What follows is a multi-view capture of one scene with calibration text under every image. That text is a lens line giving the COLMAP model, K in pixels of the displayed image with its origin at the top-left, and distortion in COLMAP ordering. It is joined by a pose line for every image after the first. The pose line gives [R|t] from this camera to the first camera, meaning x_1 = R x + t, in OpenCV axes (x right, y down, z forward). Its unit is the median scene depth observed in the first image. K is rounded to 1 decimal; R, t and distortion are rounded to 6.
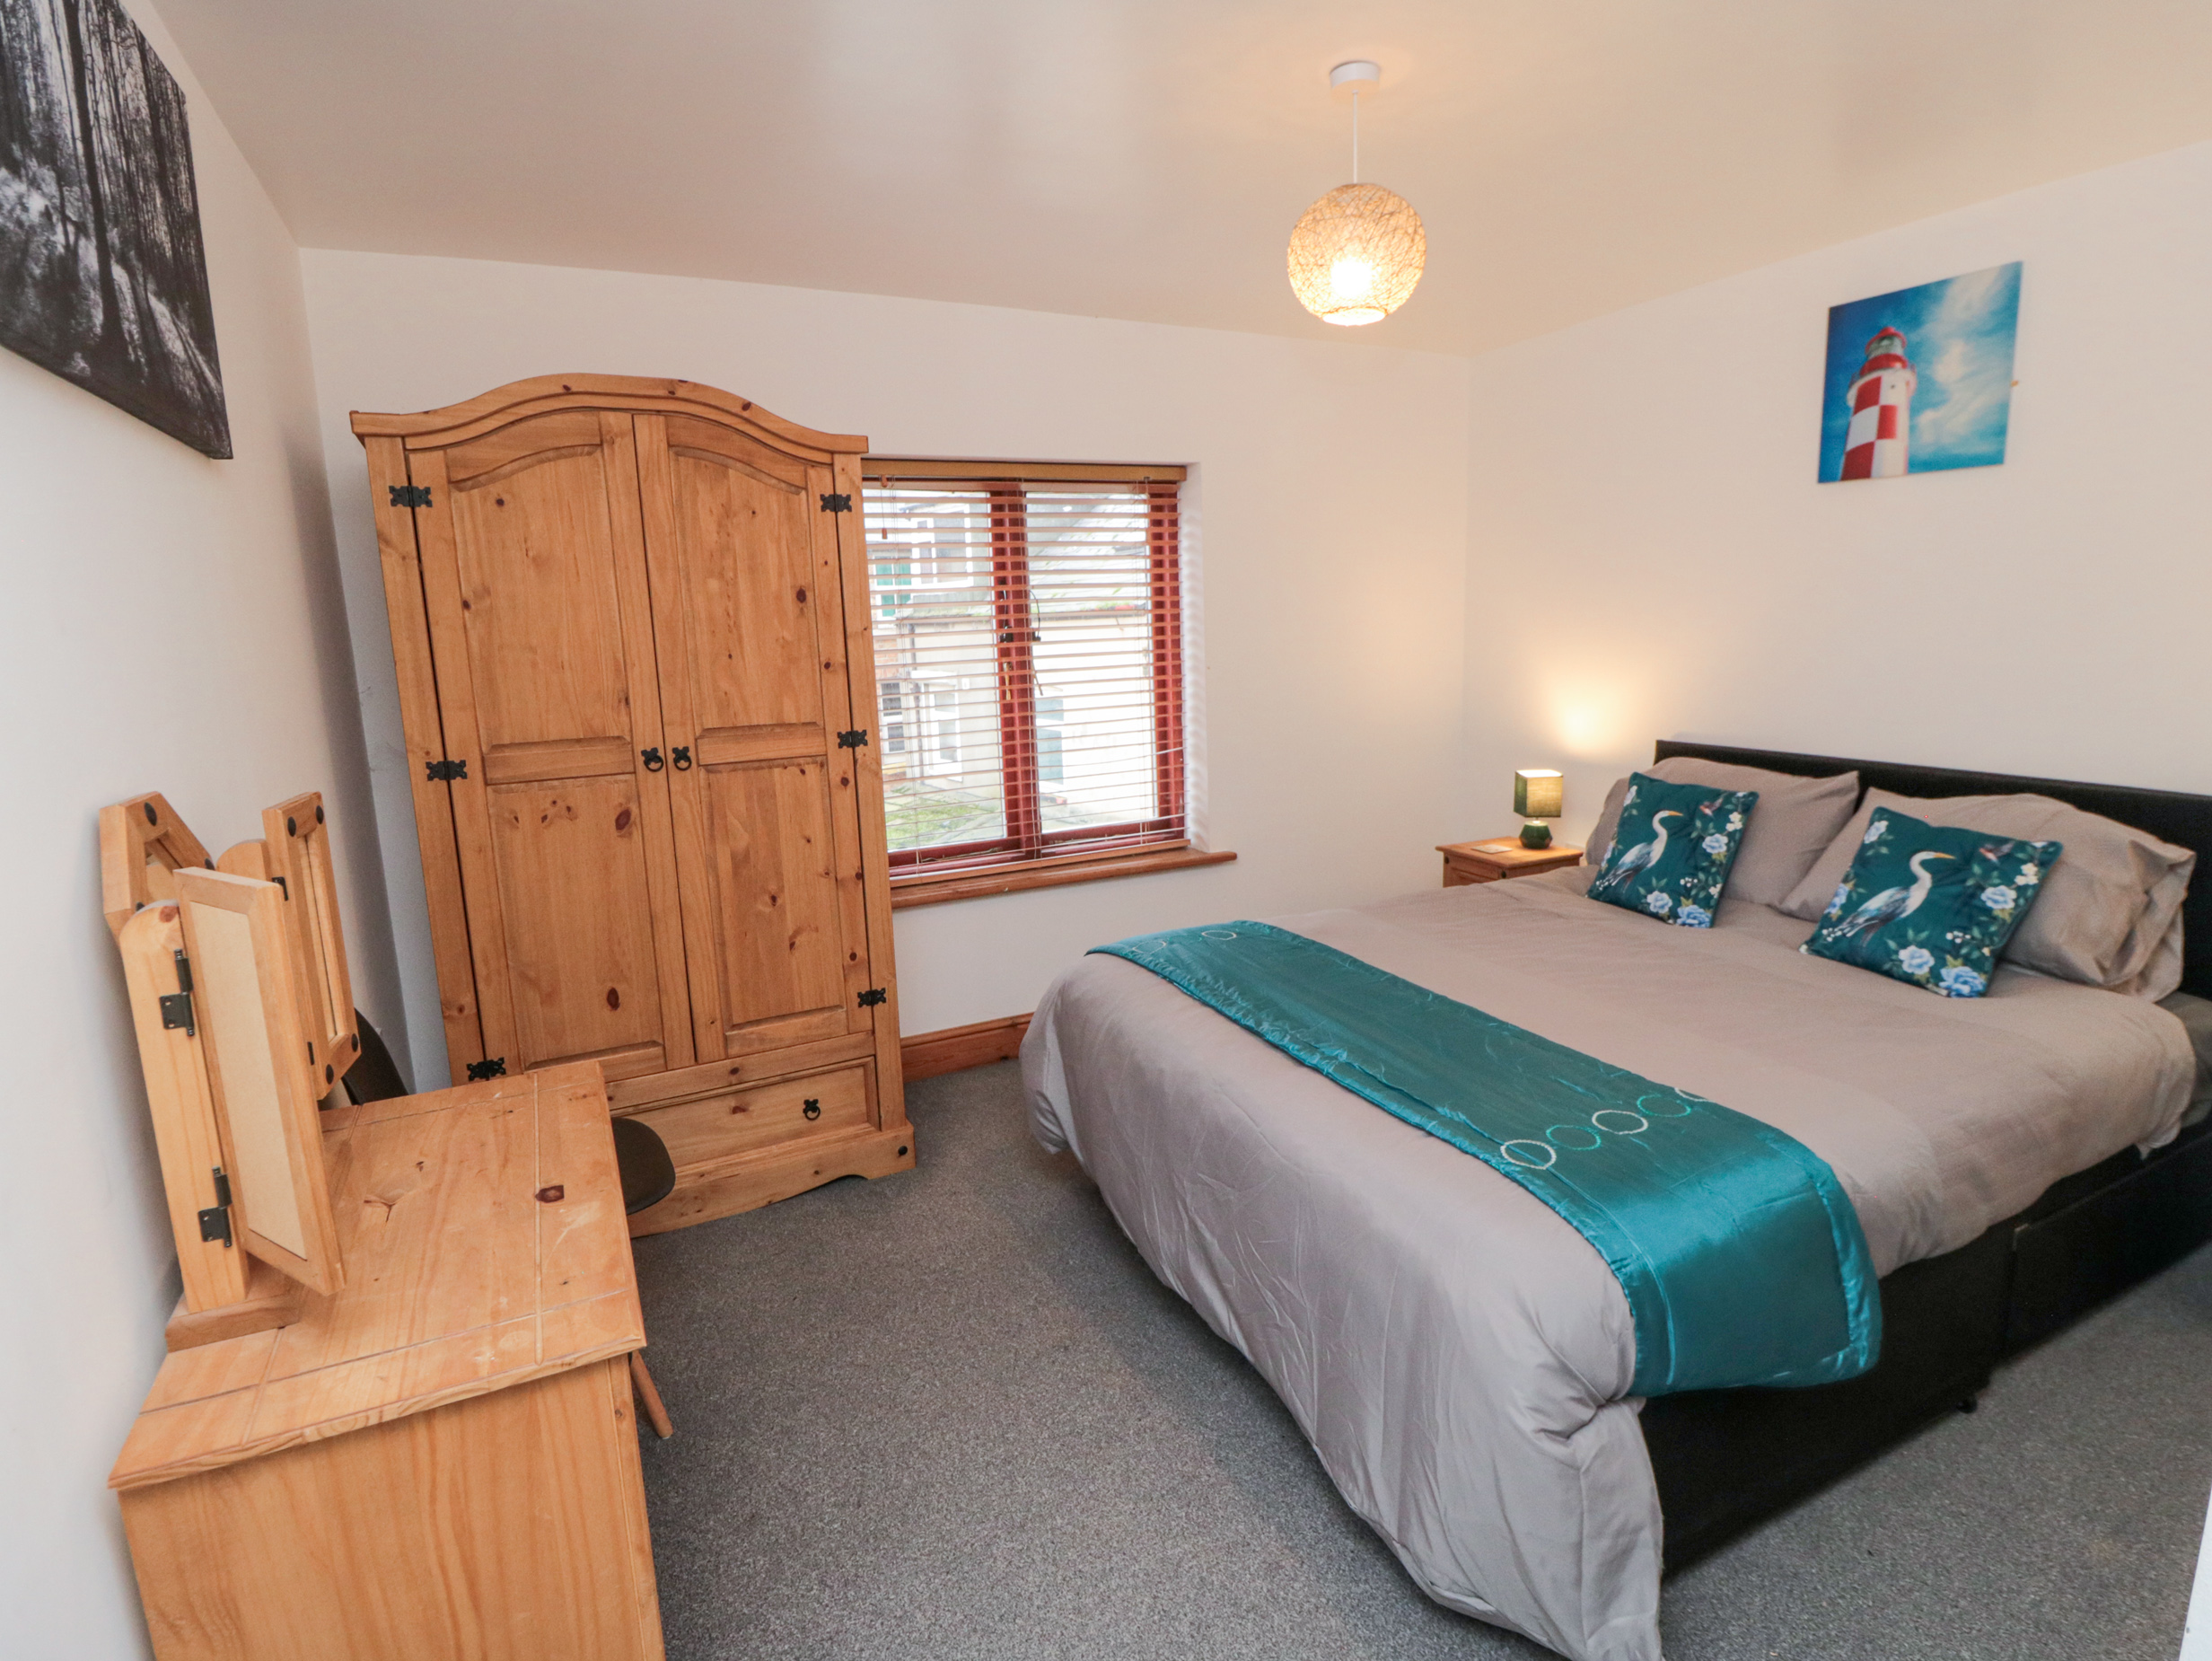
lens RADIAL K [[1152.1, 0, 1130.9], [0, 1152.1, 820.9], [0, 0, 1]] dist [0.013277, -0.017902]
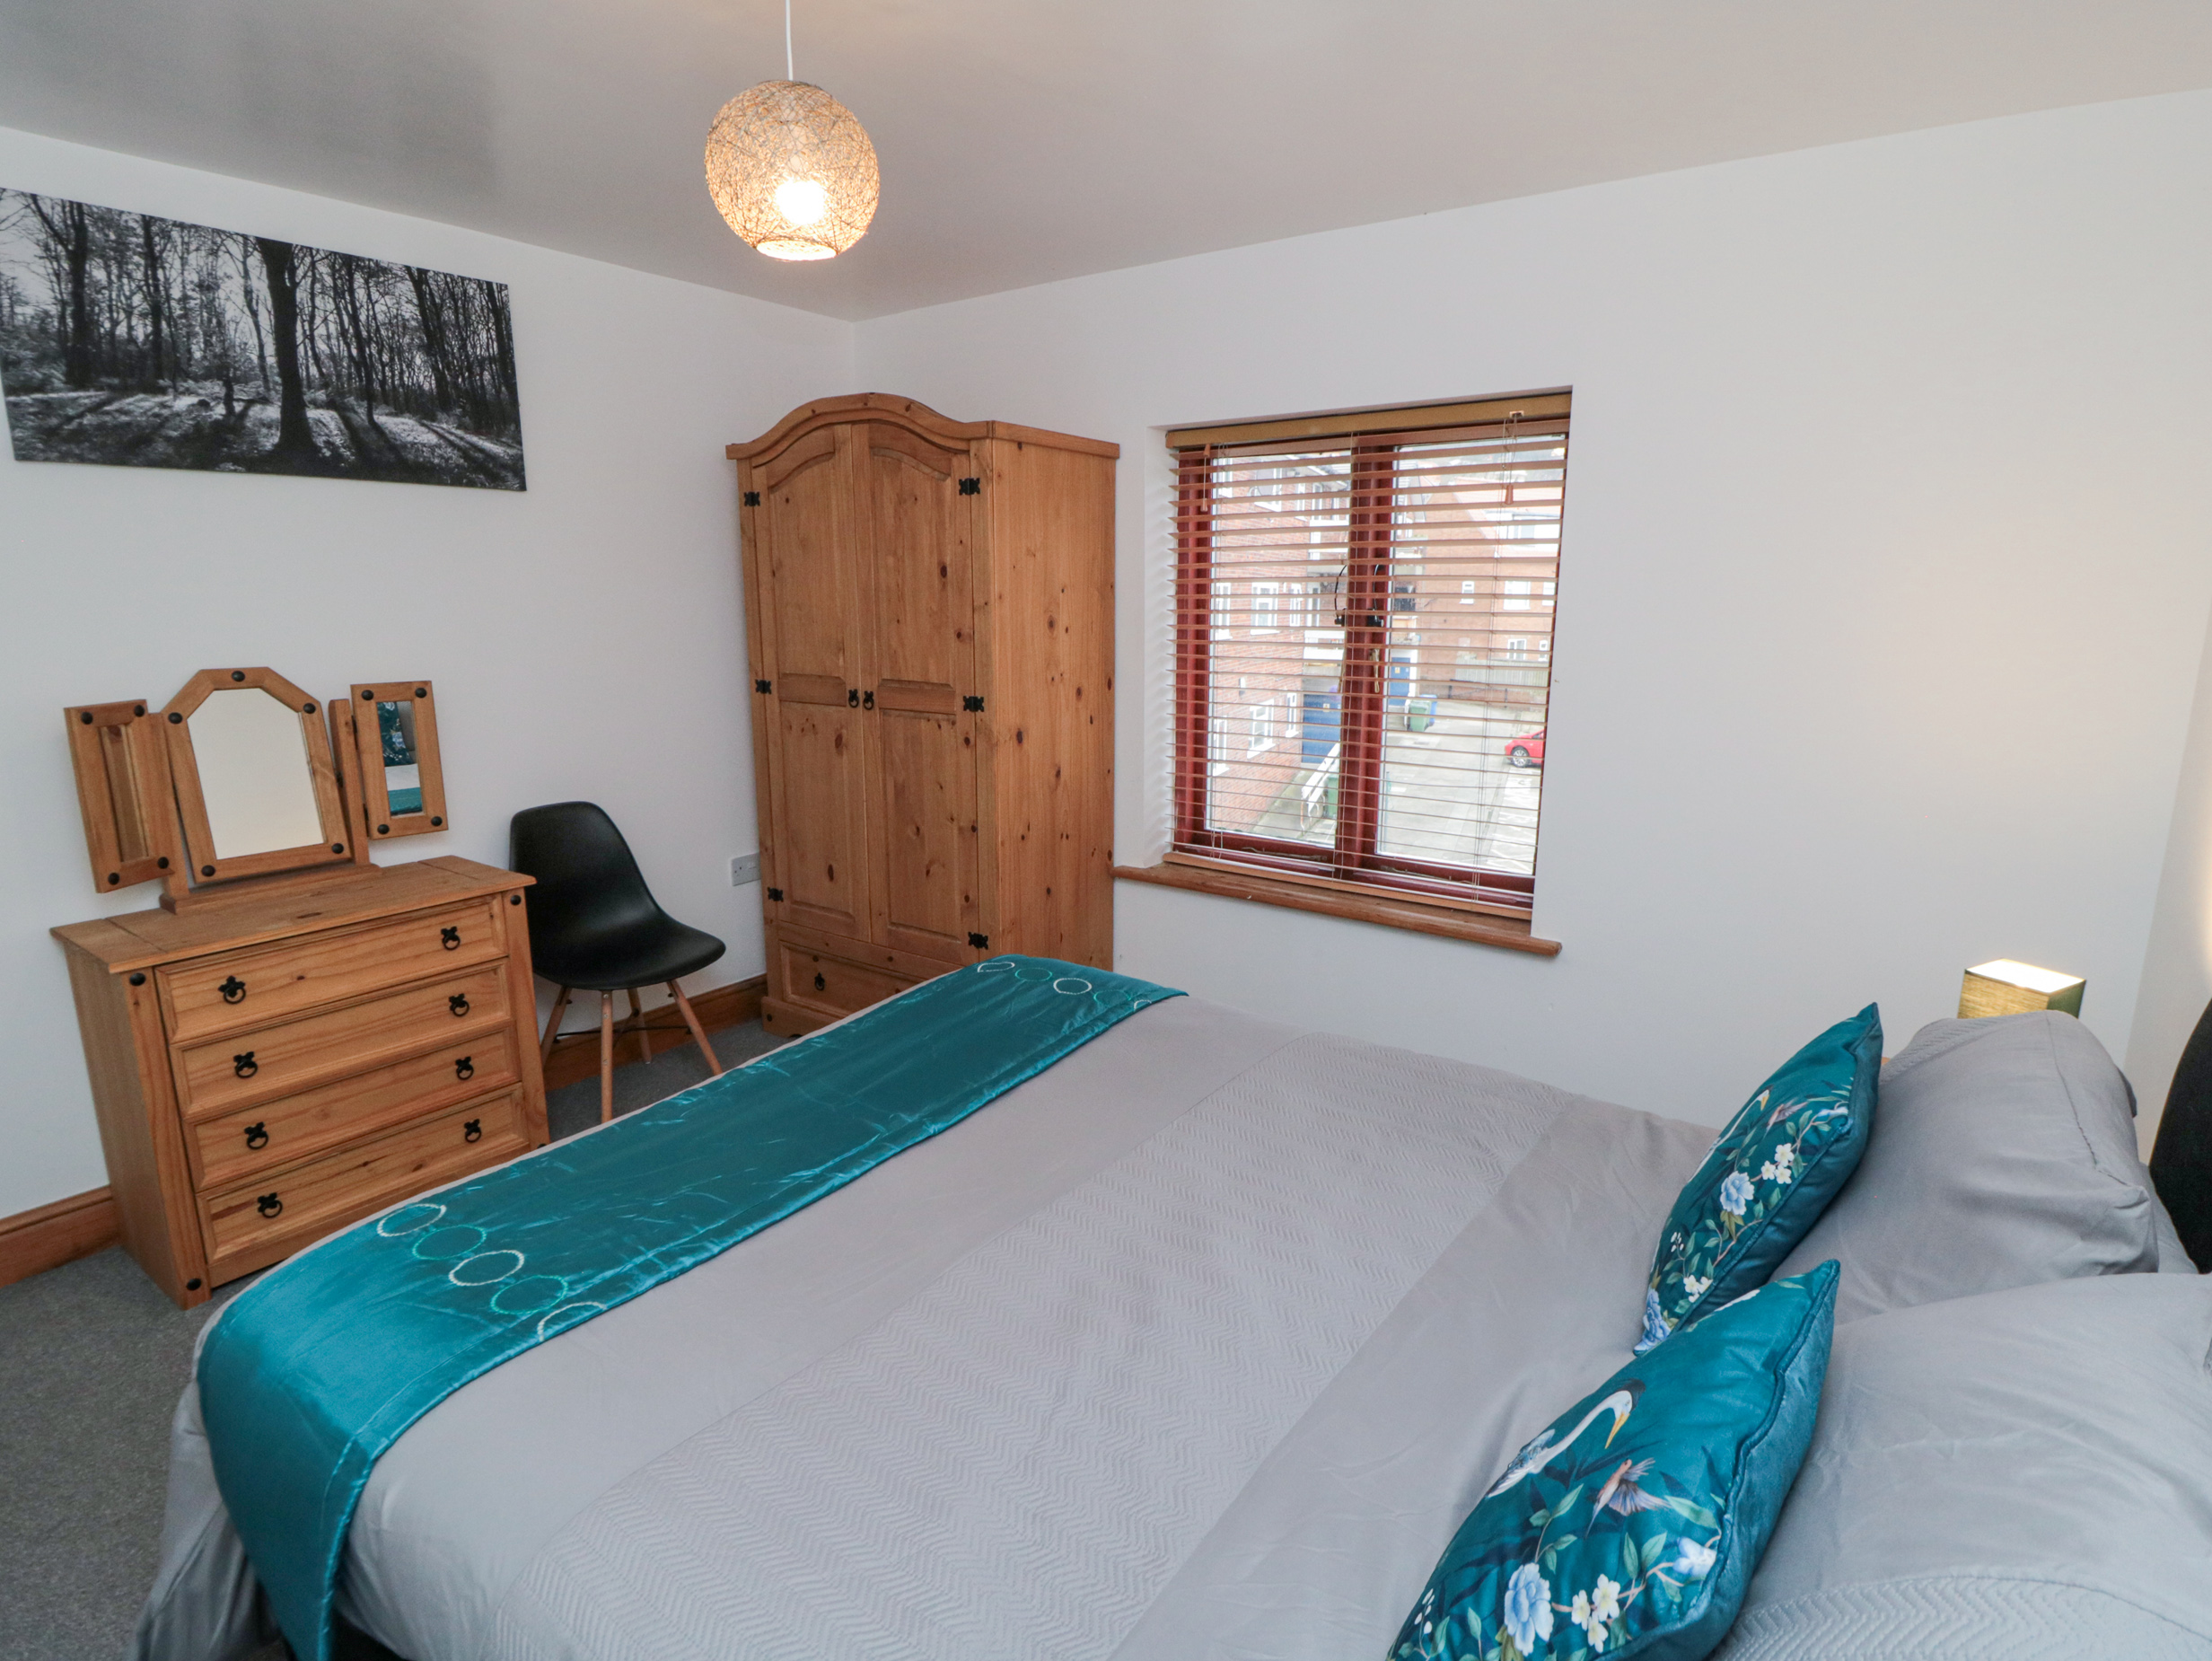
lens RADIAL K [[1152.1, 0, 1130.9], [0, 1152.1, 820.9], [0, 0, 1]] dist [0.013277, -0.017902]
pose [[0.459987, 0.212260, -0.862182, 0.800686], [-0.173746, 0.973753, 0.147031, -0.151322], [0.870761, 0.082168, 0.484793, 0.616738]]
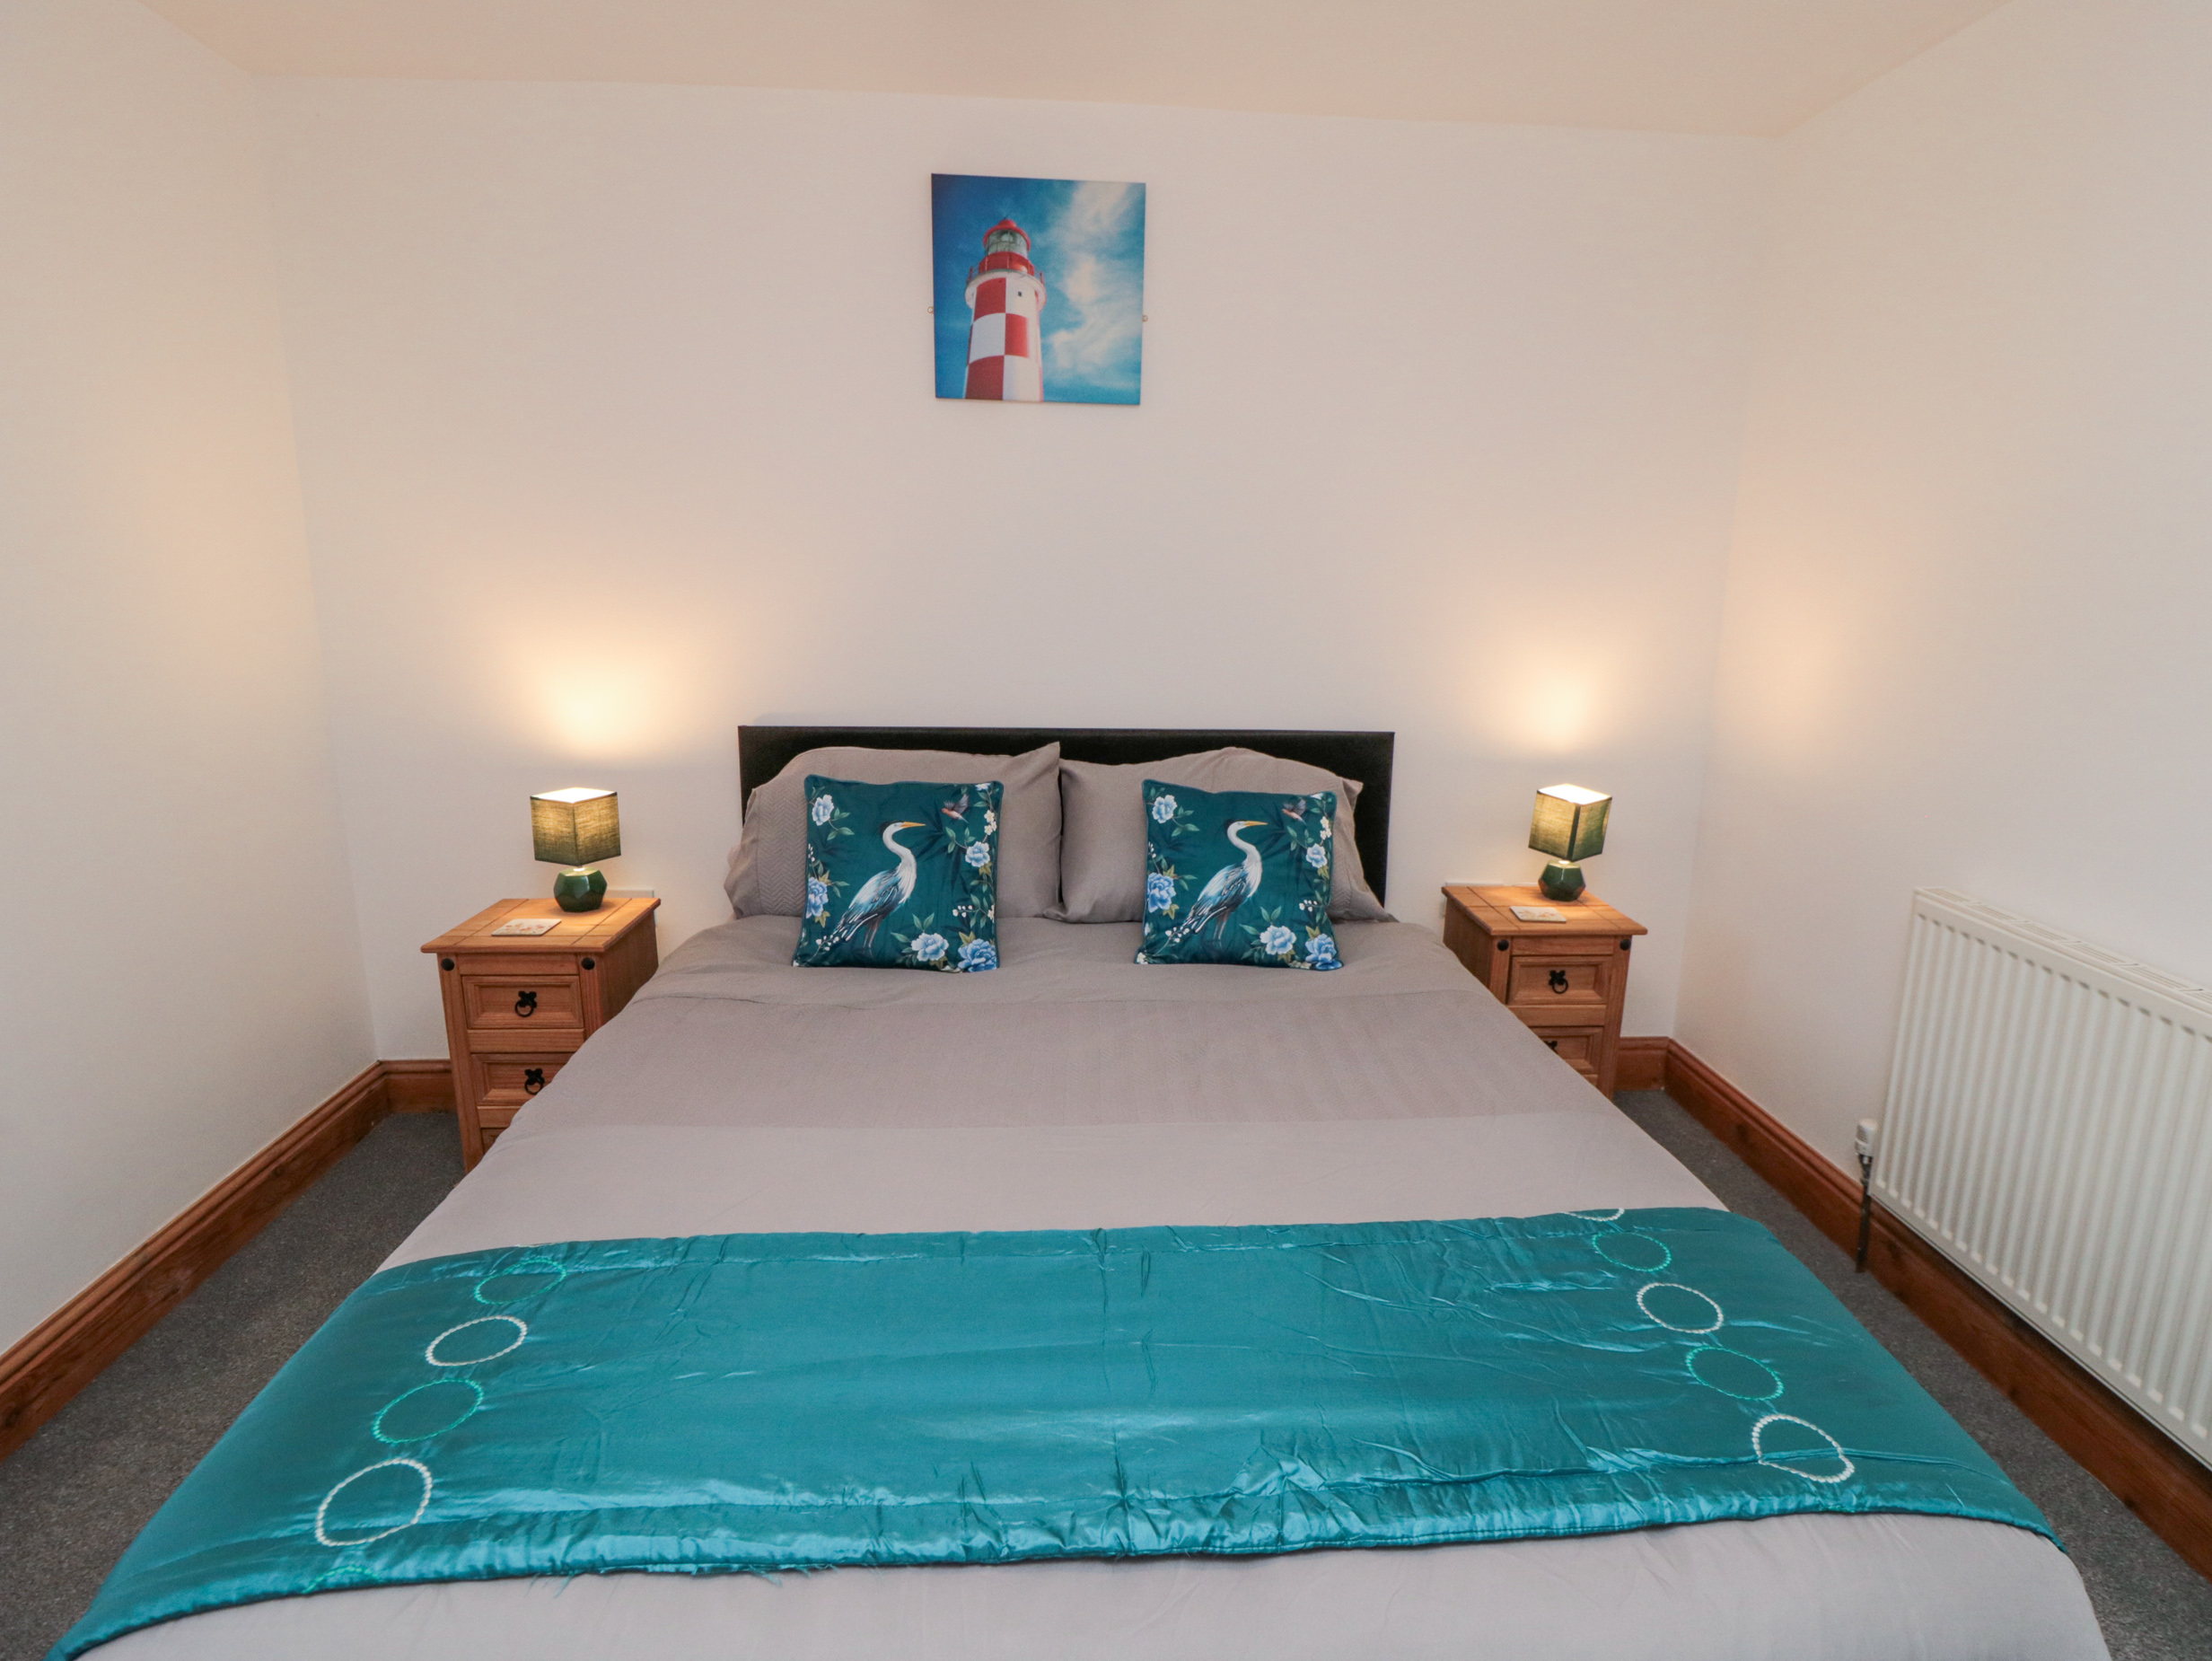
lens RADIAL K [[1152.1, 0, 1130.9], [0, 1152.1, 820.9], [0, 0, 1]] dist [0.013277, -0.017902]
pose [[0.383121, -0.163297, 0.909149, -0.160085], [0.136781, 0.983428, 0.118999, -0.085355], [-0.913515, 0.078763, 0.399107, 0.640486]]
